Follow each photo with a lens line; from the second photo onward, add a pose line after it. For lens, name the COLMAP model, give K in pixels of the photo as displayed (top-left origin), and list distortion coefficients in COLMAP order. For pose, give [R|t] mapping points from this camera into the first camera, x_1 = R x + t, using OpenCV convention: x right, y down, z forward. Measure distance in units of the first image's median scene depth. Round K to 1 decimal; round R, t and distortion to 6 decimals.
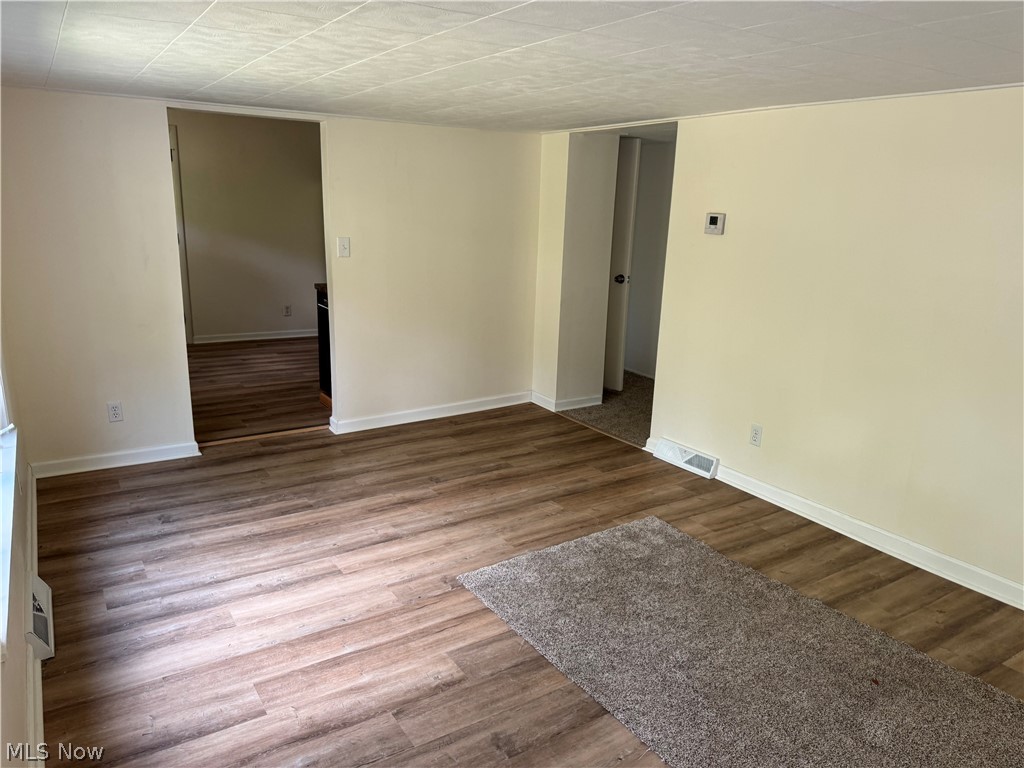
lens RADIAL K [[725.5, 0, 510.9], [0, 725.5, 384.0], [0, 0, 1]] dist [0.062550, -0.093042]
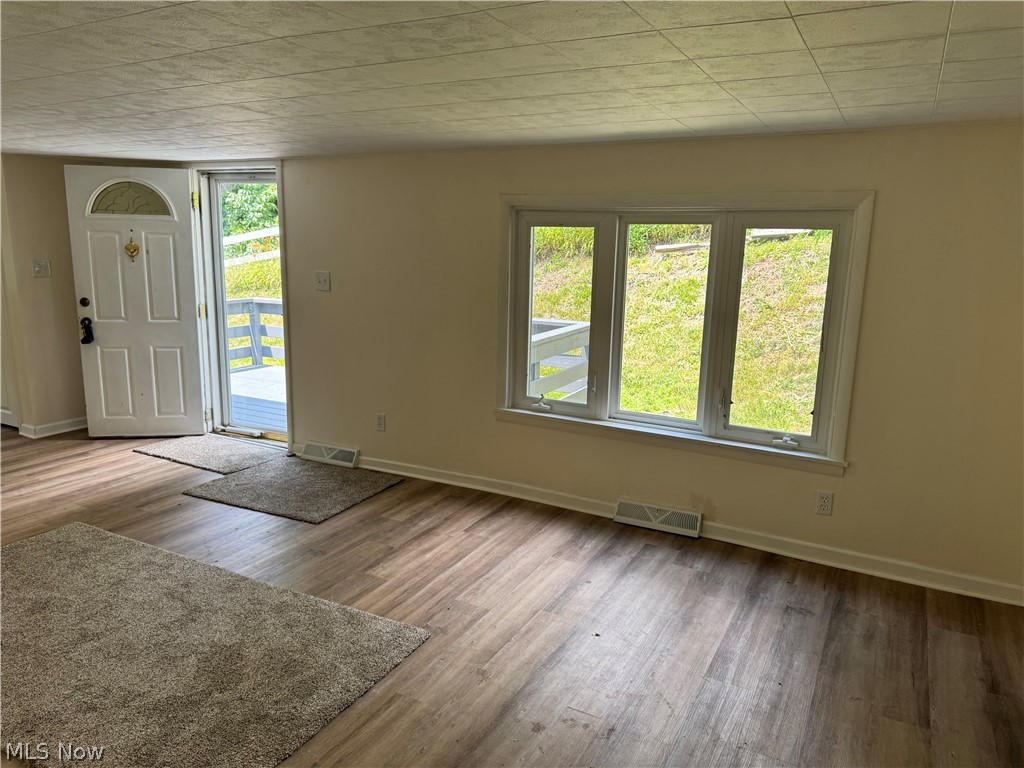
lens RADIAL K [[725.5, 0, 512.5], [0, 725.5, 382.7], [0, 0, 1]] dist [0.062550, -0.093042]
pose [[-0.877720, 0.044863, -0.477068, 0.286728], [-0.163544, 0.907777, 0.386258, -0.431199], [0.450400, 0.417048, -0.789437, 1.801144]]
